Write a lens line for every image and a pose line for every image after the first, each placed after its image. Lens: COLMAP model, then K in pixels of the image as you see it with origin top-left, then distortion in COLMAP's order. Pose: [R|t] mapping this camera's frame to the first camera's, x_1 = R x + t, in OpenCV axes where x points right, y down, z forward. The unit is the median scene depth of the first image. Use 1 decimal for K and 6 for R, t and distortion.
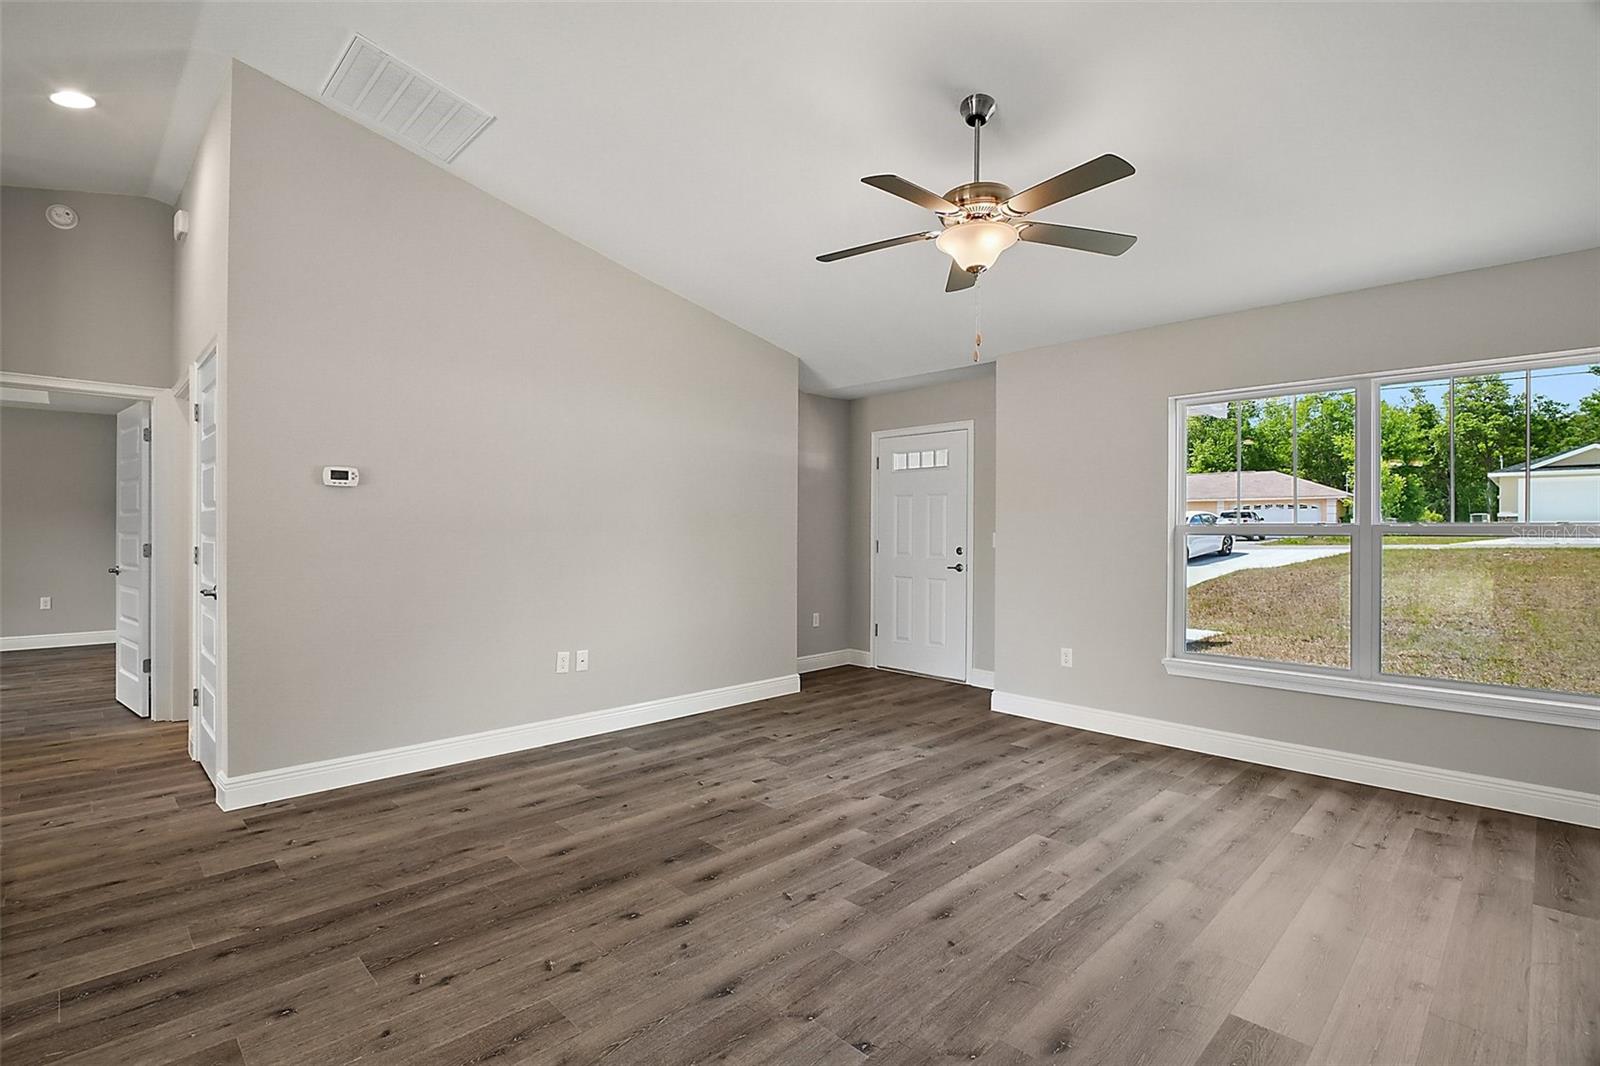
lens RADIAL K [[747.2, 0, 785.7], [0, 747.2, 526.2], [0, 0, 1]] dist [0.002295, -0.008765]
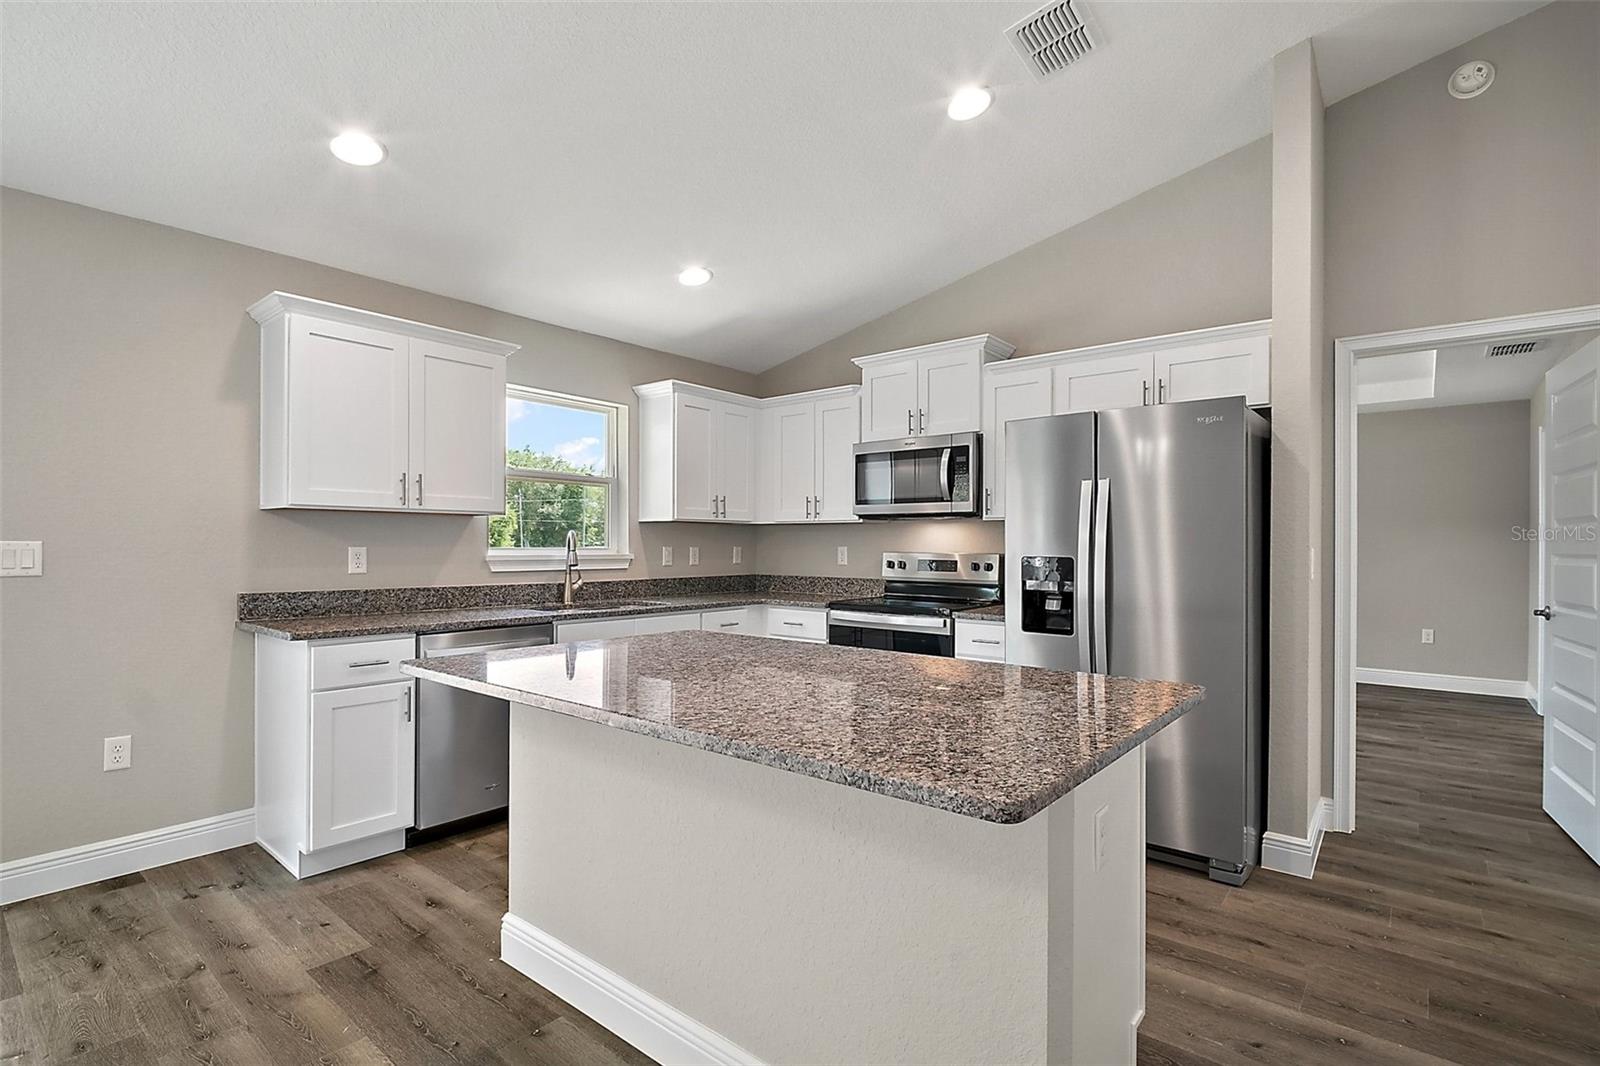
lens RADIAL K [[755.4, 0, 786.8], [0, 755.4, 539.4], [0, 0, 1]] dist [0.005058, -0.009749]
pose [[0.097495, -0.009612, -0.995190, -0.465689], [0.001181, 0.999954, -0.009542, 0.001619], [0.995235, -0.000245, 0.097502, 0.415521]]
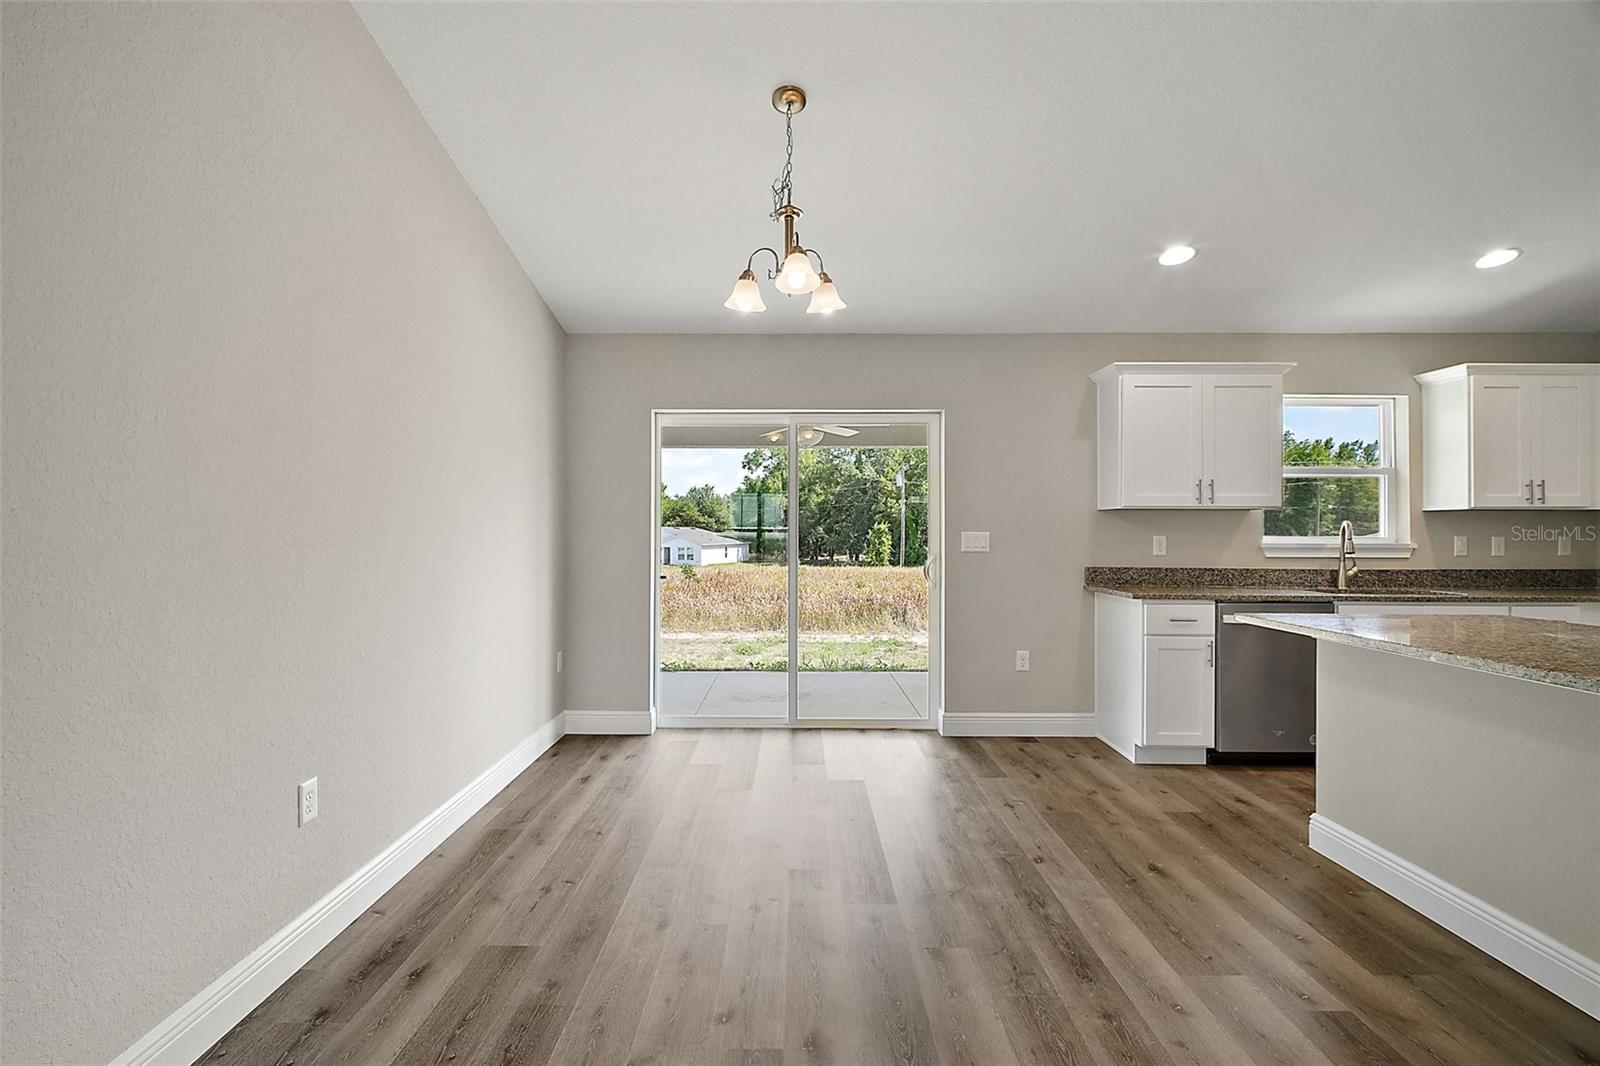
lens RADIAL K [[747.2, 0, 785.7], [0, 747.2, 526.2], [0, 0, 1]] dist [0.002295, -0.008765]
pose [[-0.704522, -0.010409, -0.709606, -0.118690], [-0.001380, 0.999911, -0.013297, 0.003177], [0.709681, -0.008389, -0.704473, 0.411874]]
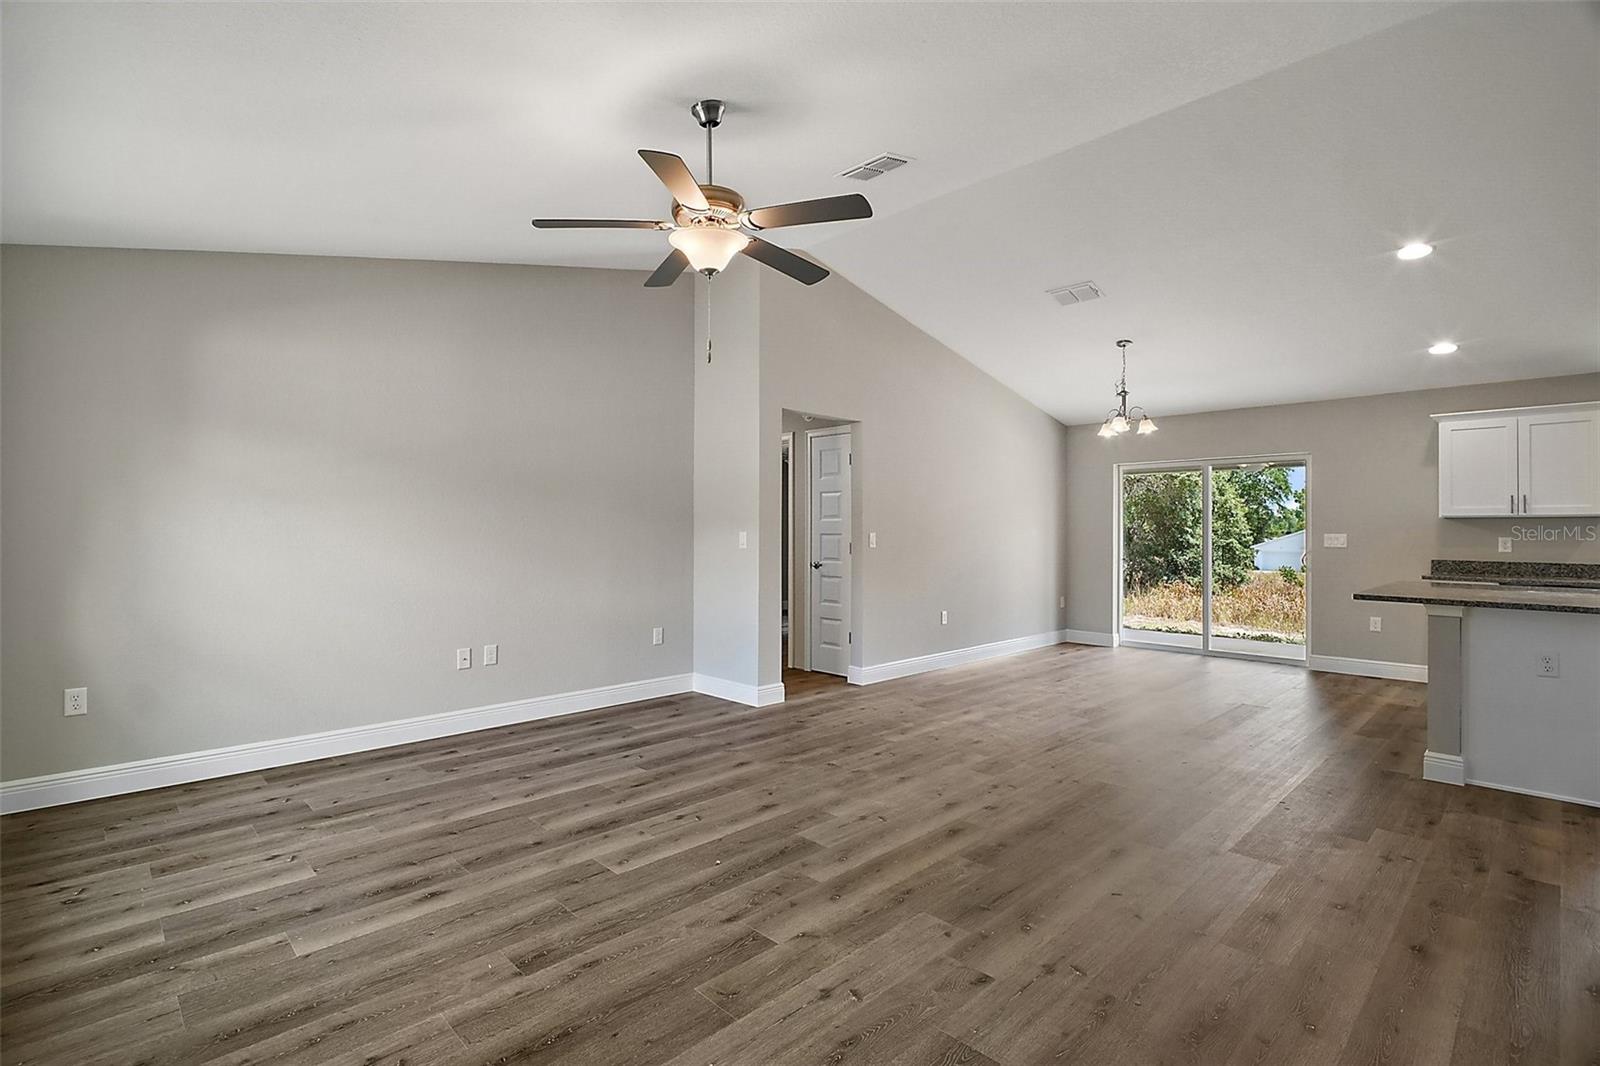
lens RADIAL K [[745.9, 0, 789.0], [0, 745.9, 531.4], [0, 0, 1]] dist [0.002911, -0.008981]
pose [[-0.999948, -0.008905, 0.005053, 0.113620], [-0.008924, 0.999953, -0.003820, 0.008723], [-0.005019, -0.003865, -0.999980, 1.631715]]
